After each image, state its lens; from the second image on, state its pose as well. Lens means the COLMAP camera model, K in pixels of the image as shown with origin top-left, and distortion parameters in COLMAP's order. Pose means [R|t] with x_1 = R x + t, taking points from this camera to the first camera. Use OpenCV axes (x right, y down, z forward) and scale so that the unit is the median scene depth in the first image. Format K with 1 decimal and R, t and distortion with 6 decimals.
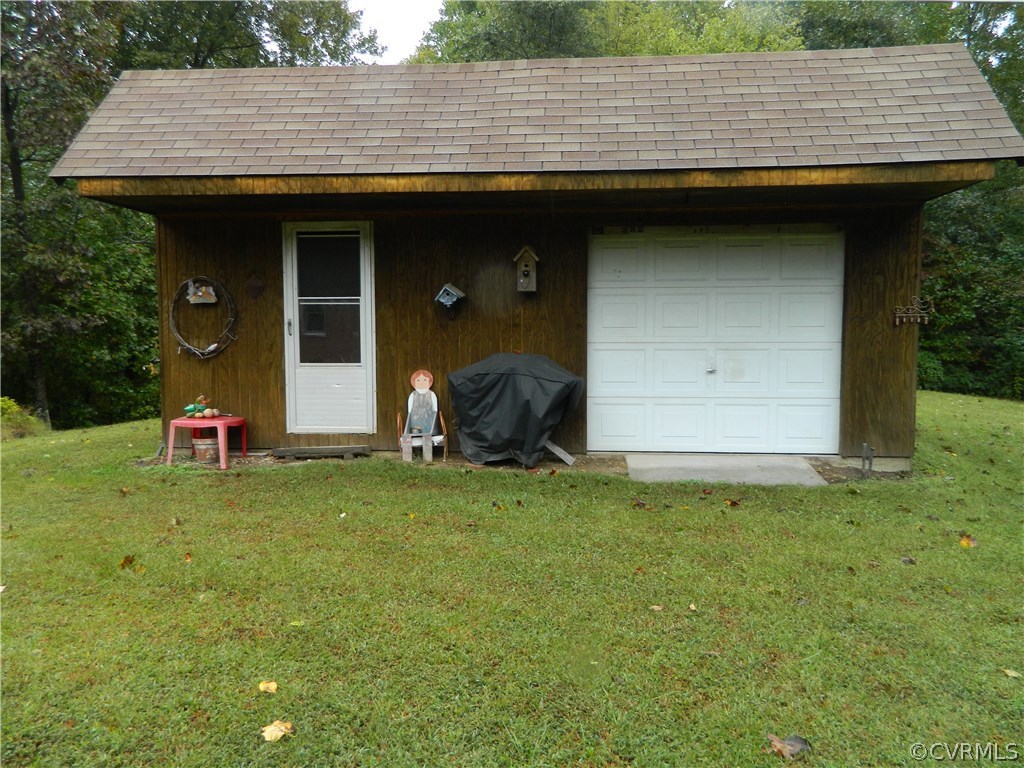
lens RADIAL K [[823.2, 0, 511.6], [0, 823.2, 384.3], [0, 0, 1]] dist [0.000248, -0.000296]
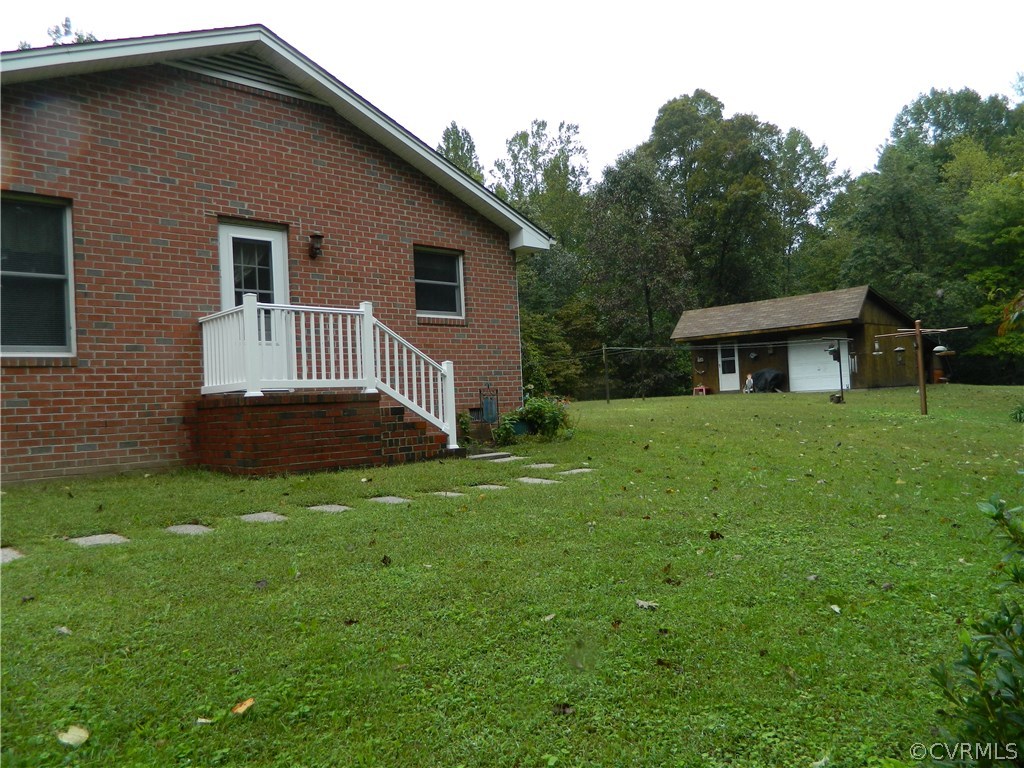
lens RADIAL K [[823.2, 0, 511.1], [0, 823.2, 383.6], [0, 0, 1]] dist [0.000248, -0.000296]
pose [[0.781086, -0.055057, -0.621991, 1.548792], [0.006467, 0.996765, -0.080110, 0.360197], [0.624390, 0.058550, 0.778915, -3.021160]]
